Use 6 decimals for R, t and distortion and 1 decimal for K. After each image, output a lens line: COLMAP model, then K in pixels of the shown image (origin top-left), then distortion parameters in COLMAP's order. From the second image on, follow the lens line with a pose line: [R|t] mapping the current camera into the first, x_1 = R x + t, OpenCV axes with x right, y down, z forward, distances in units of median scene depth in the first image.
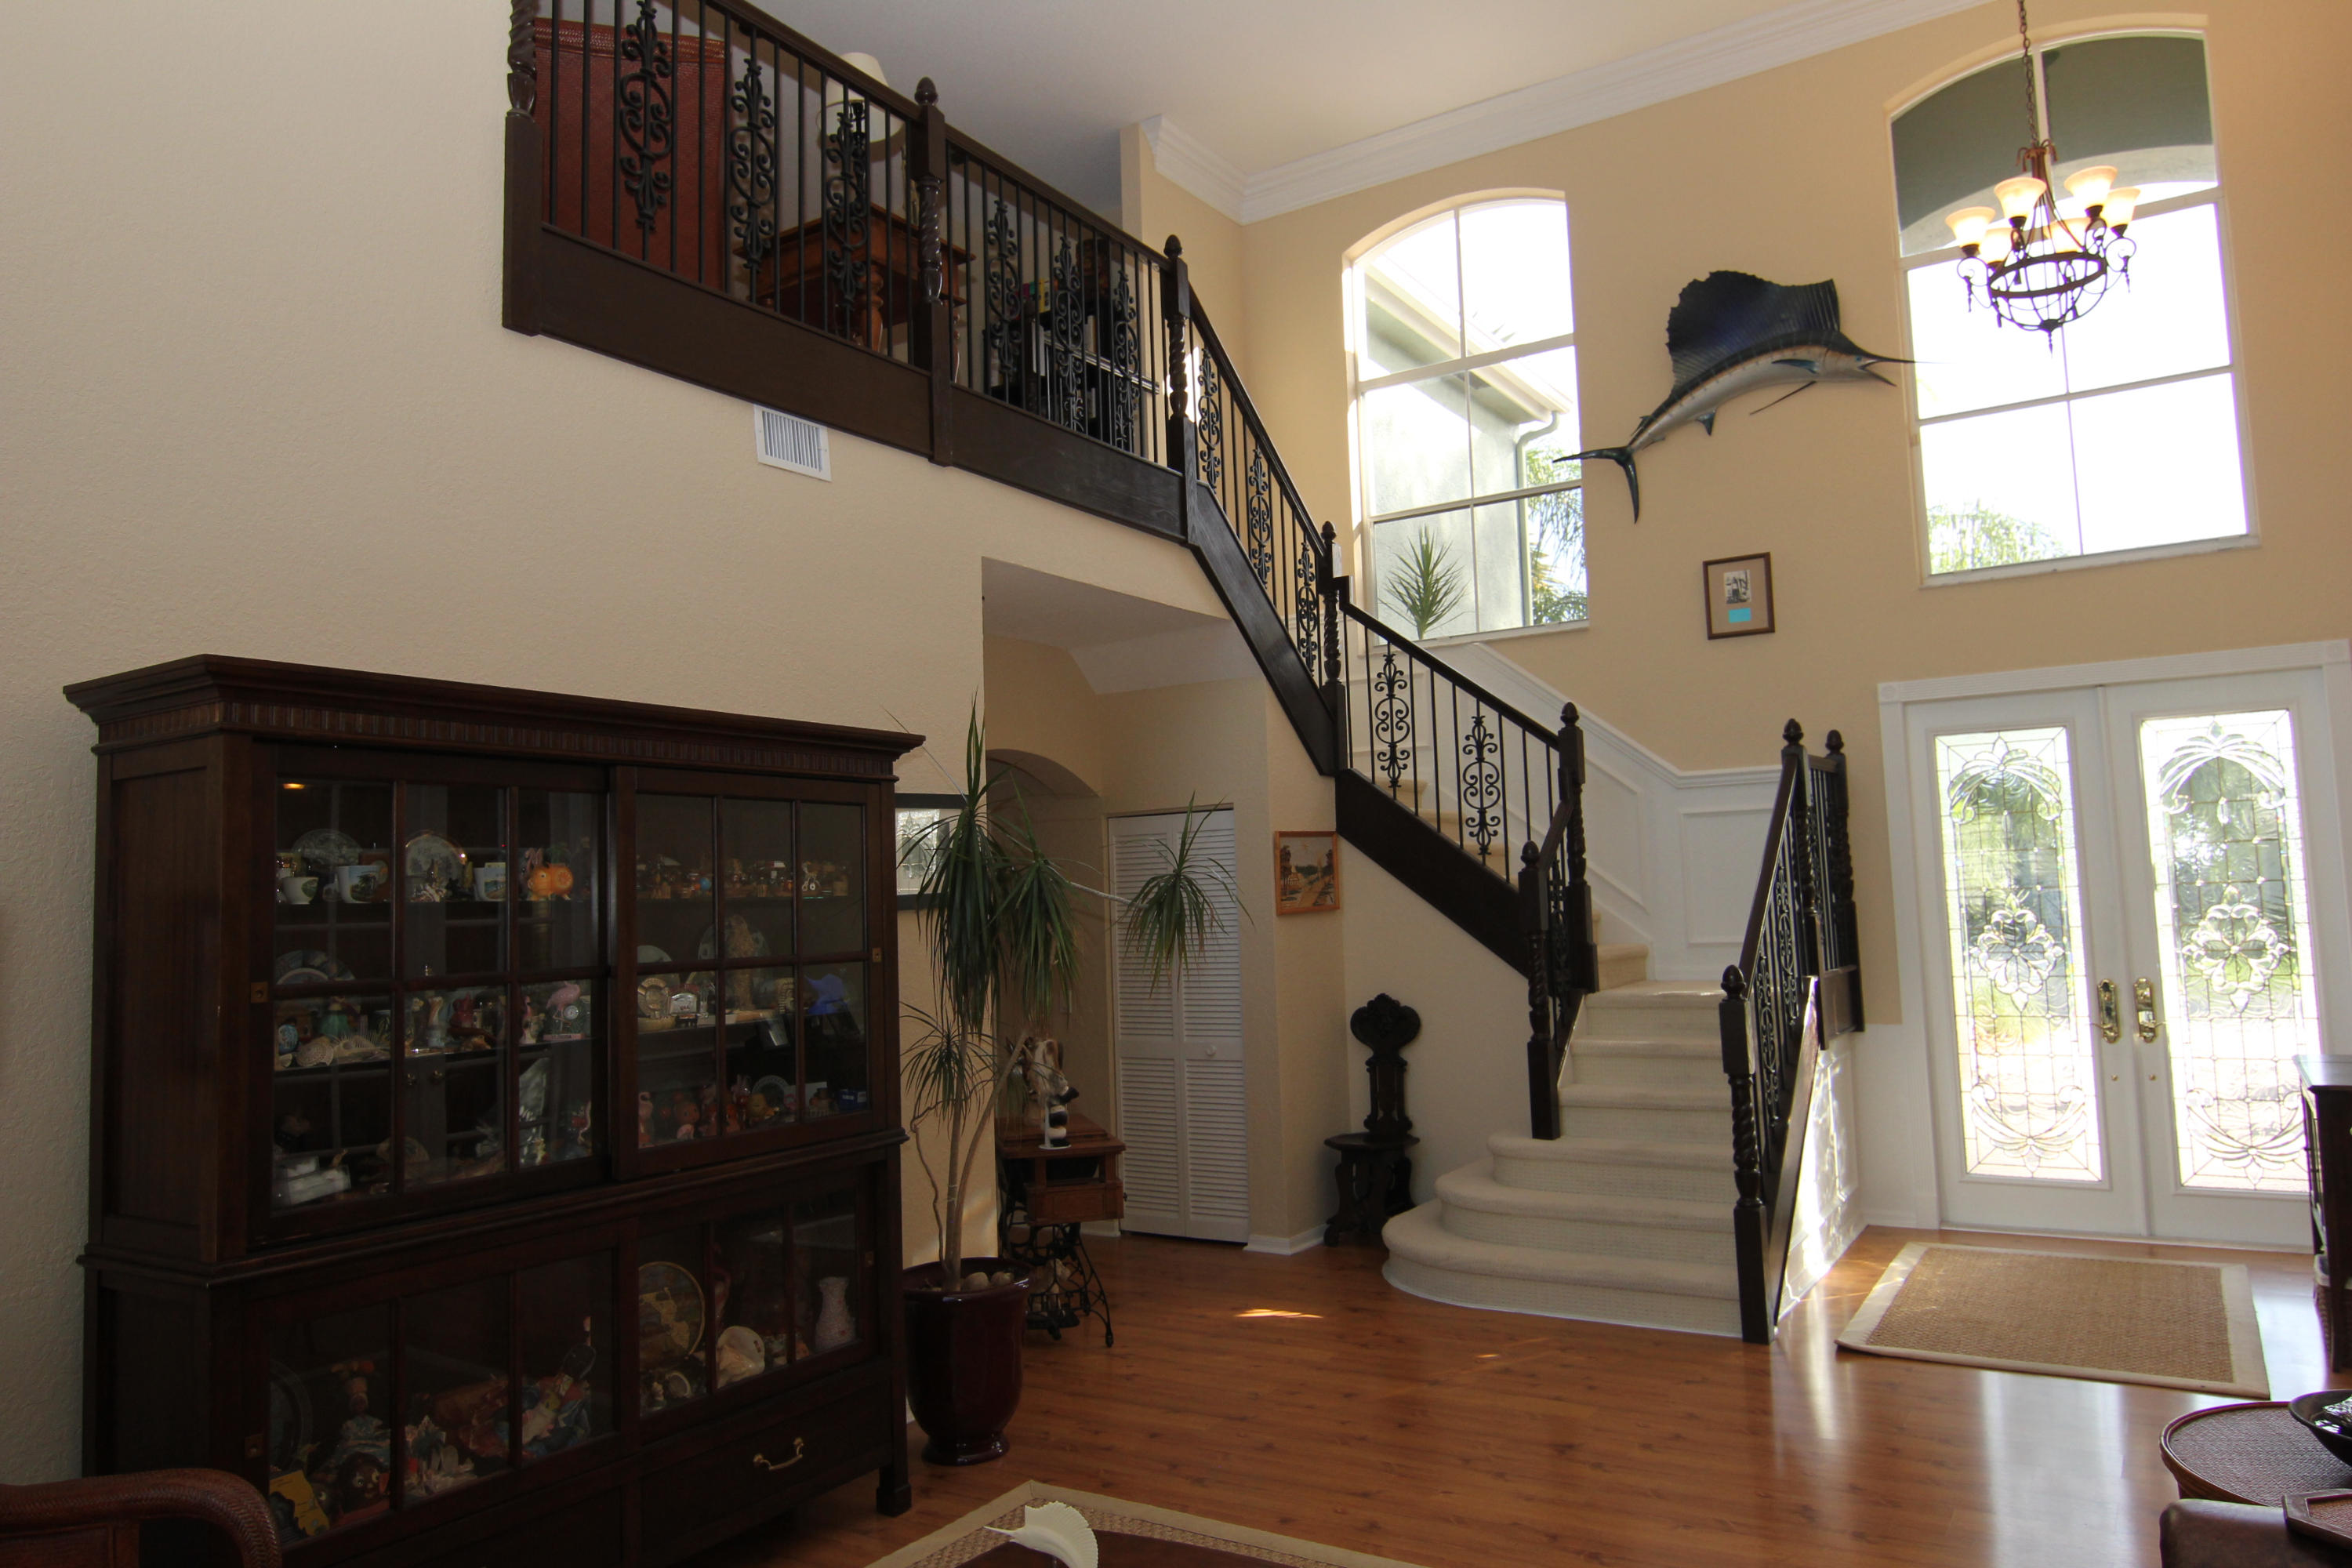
lens RADIAL K [[1585.9, 0, 1155.2], [0, 1585.9, 779.0], [0, 0, 1]] dist [-0.017502, -0.000575]
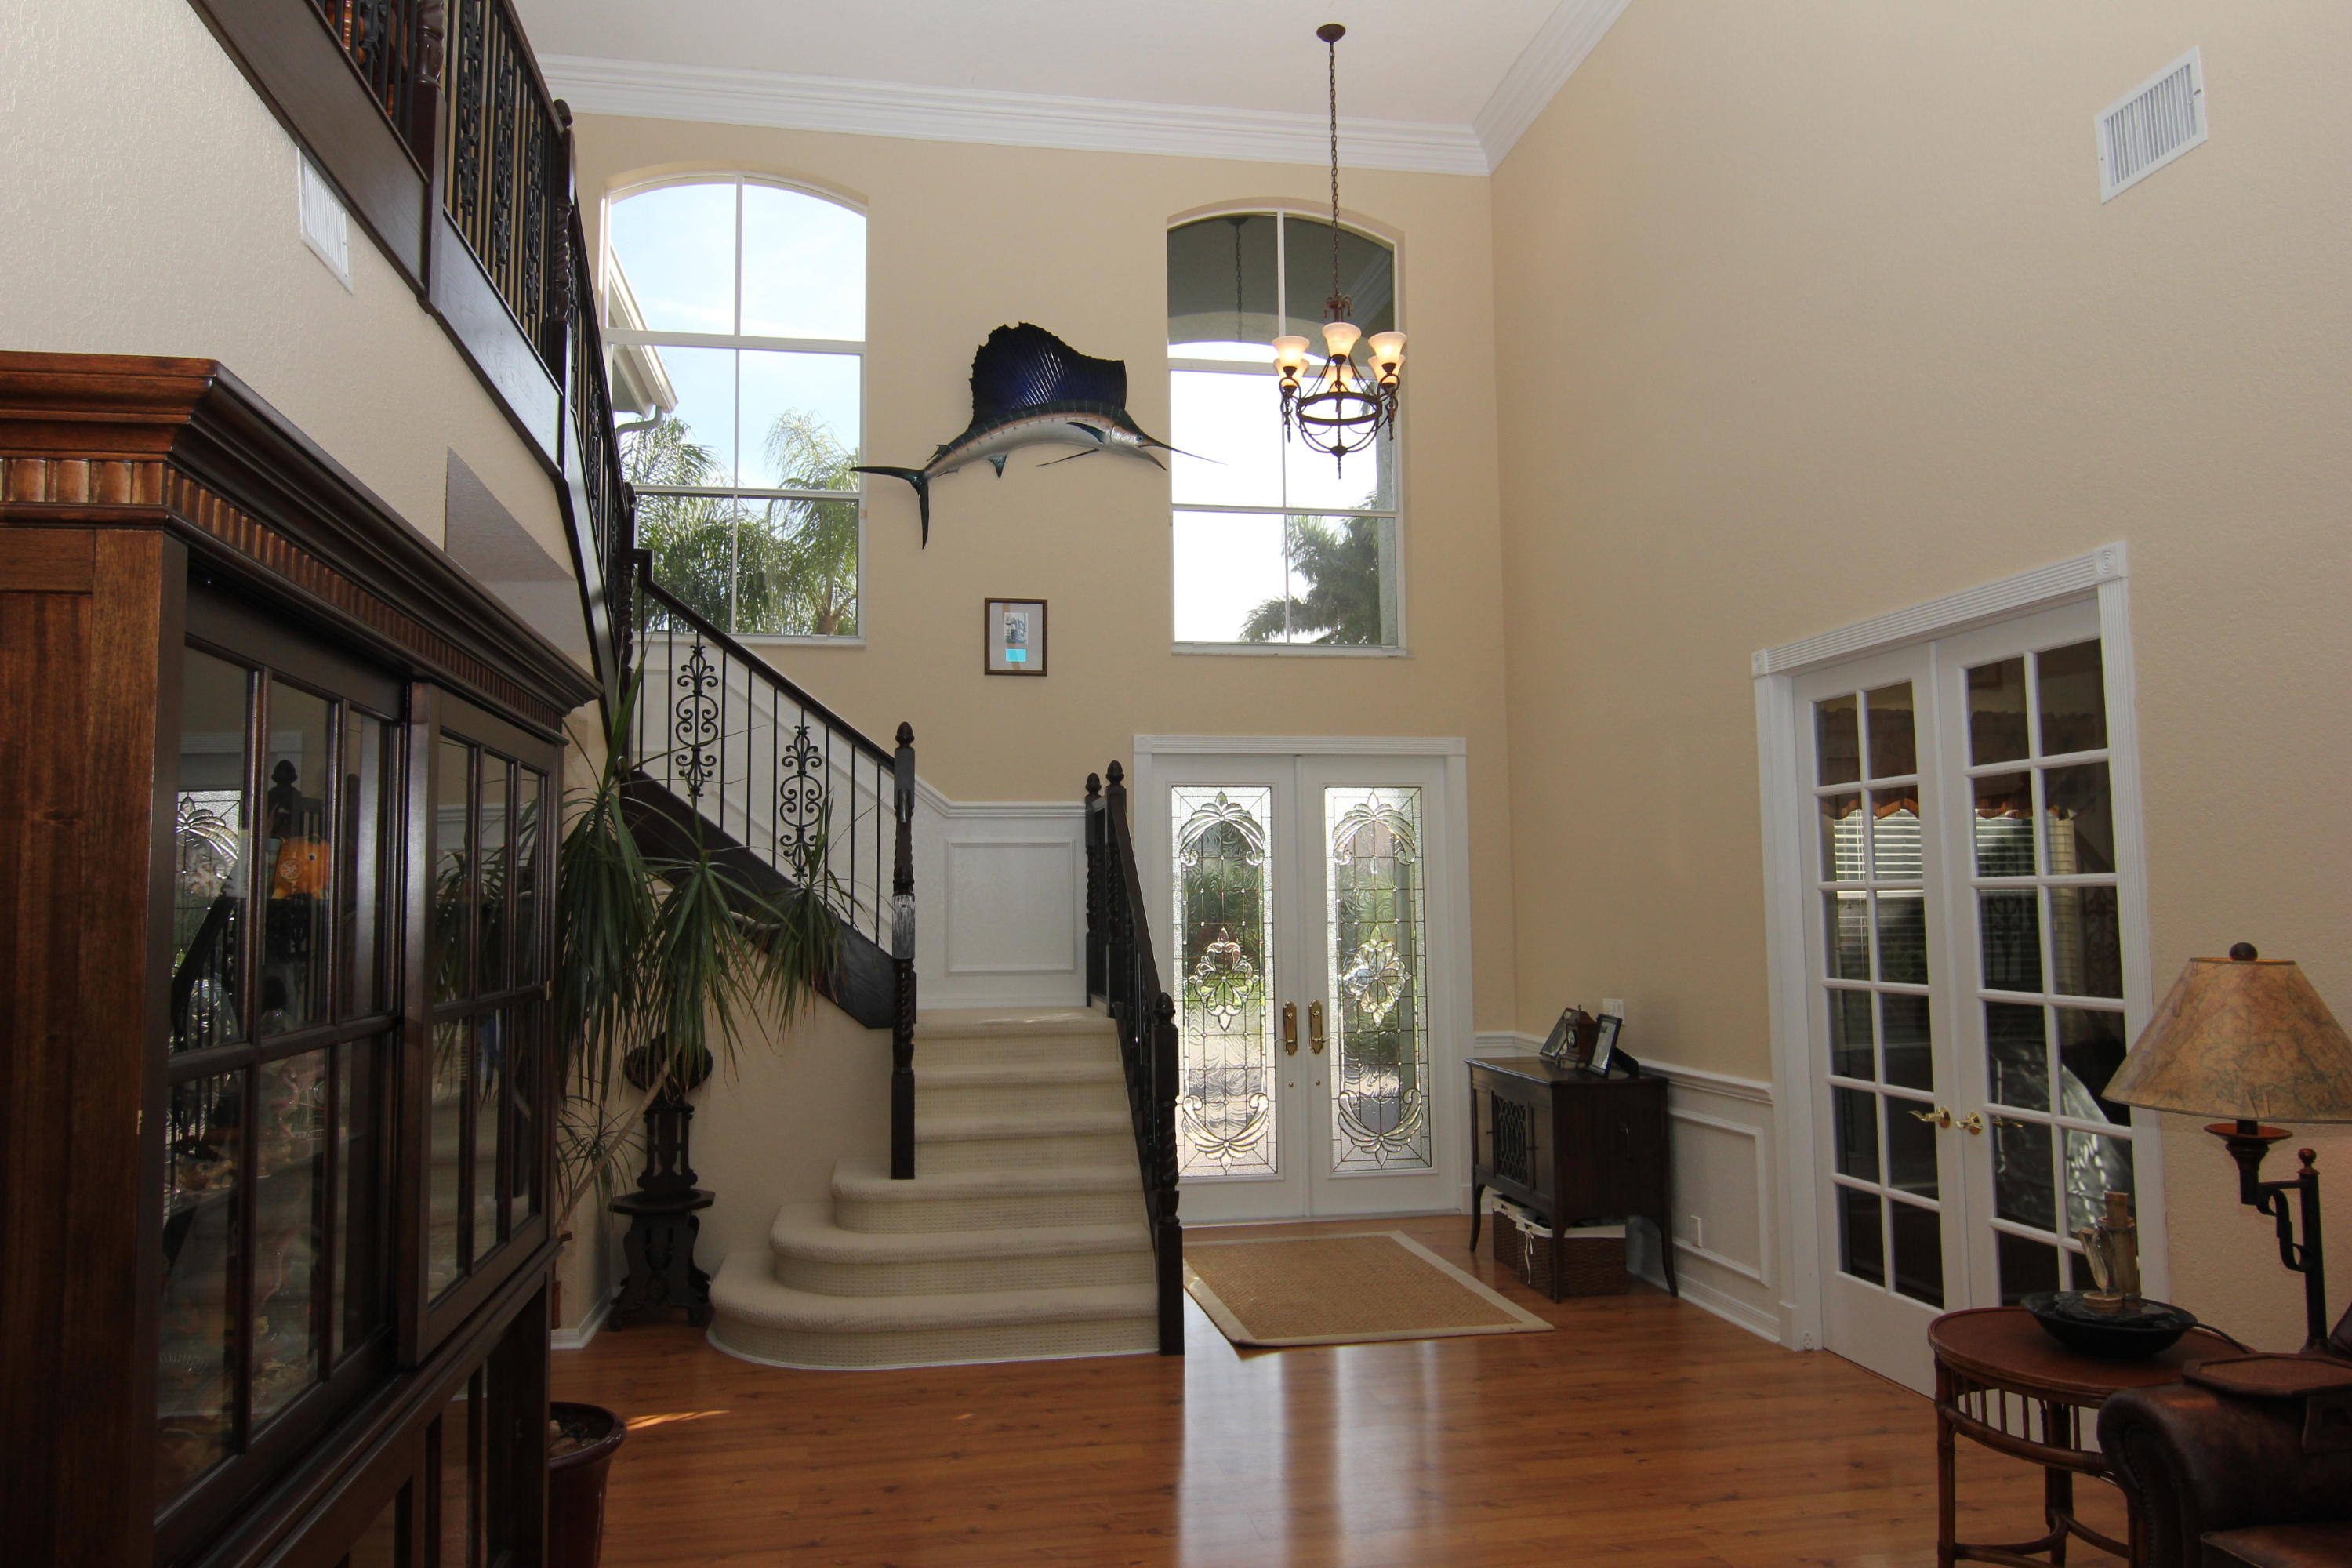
lens RADIAL K [[1585.9, 0, 1171.1], [0, 1585.9, 781.0], [0, 0, 1]] dist [-0.017502, -0.000575]
pose [[0.722802, 0.080548, 0.686344, -0.271637], [-0.067590, 0.996662, -0.045785, 0.019778], [-0.687741, -0.013296, 0.725834, 0.181255]]
